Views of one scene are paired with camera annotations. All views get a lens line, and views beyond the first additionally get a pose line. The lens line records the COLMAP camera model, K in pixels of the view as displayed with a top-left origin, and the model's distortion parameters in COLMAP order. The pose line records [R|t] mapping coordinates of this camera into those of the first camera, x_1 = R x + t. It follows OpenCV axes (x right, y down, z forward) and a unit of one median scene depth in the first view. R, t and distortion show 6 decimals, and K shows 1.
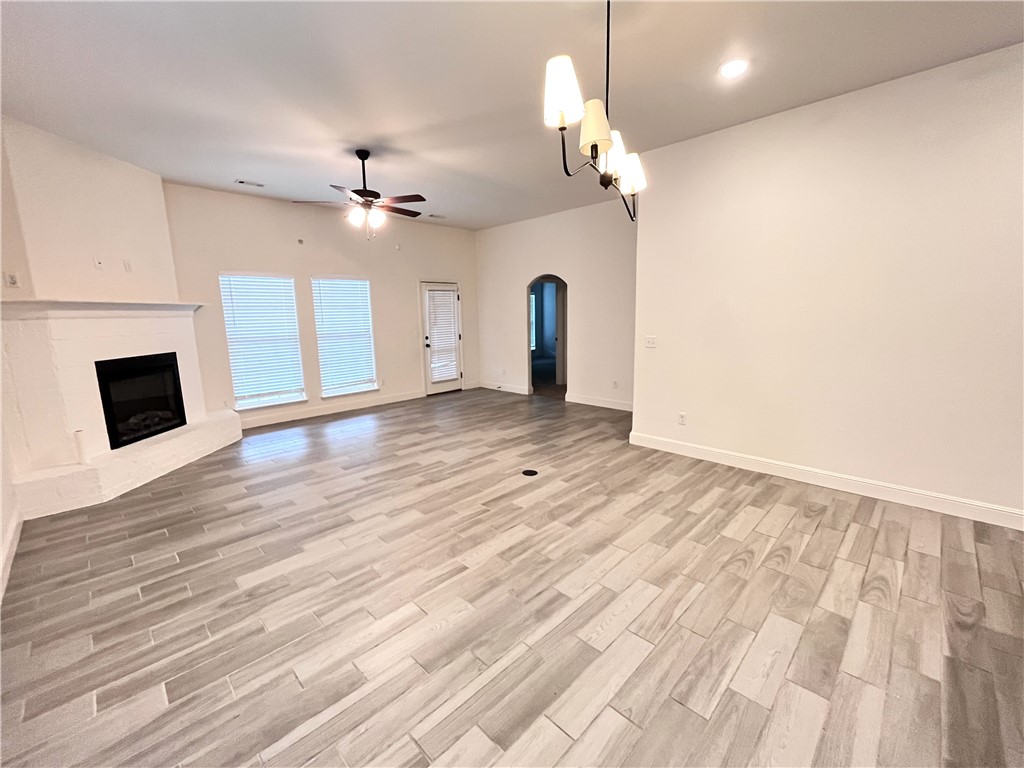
lens RADIAL K [[427.5, 0, 512.0], [0, 427.5, 384.0], [0, 0, 1]] dist [-0.003087, -0.000583]
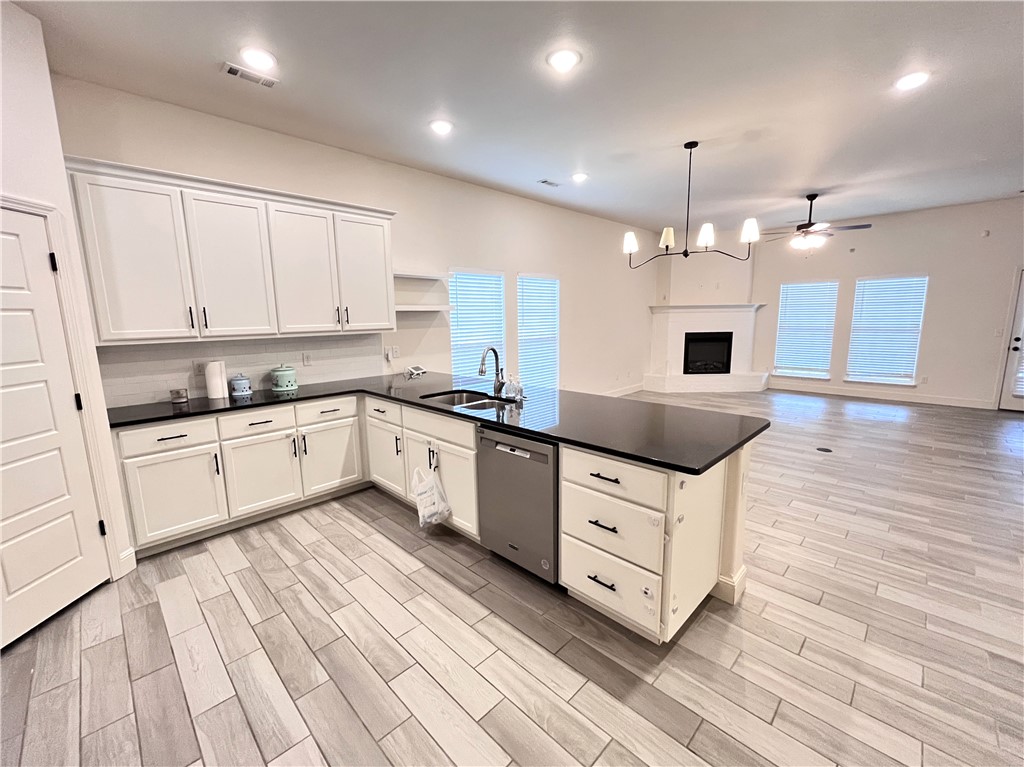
lens RADIAL K [[419.7, 0, 512.0], [0, 419.7, 383.5], [0, 0, 1]] dist [-0.006688, -0.000404]
pose [[0.003454, 0.181011, -0.983475, 1.230535], [-0.148892, 0.972612, 0.178488, -0.051486], [0.988847, 0.145815, 0.030311, 0.092699]]
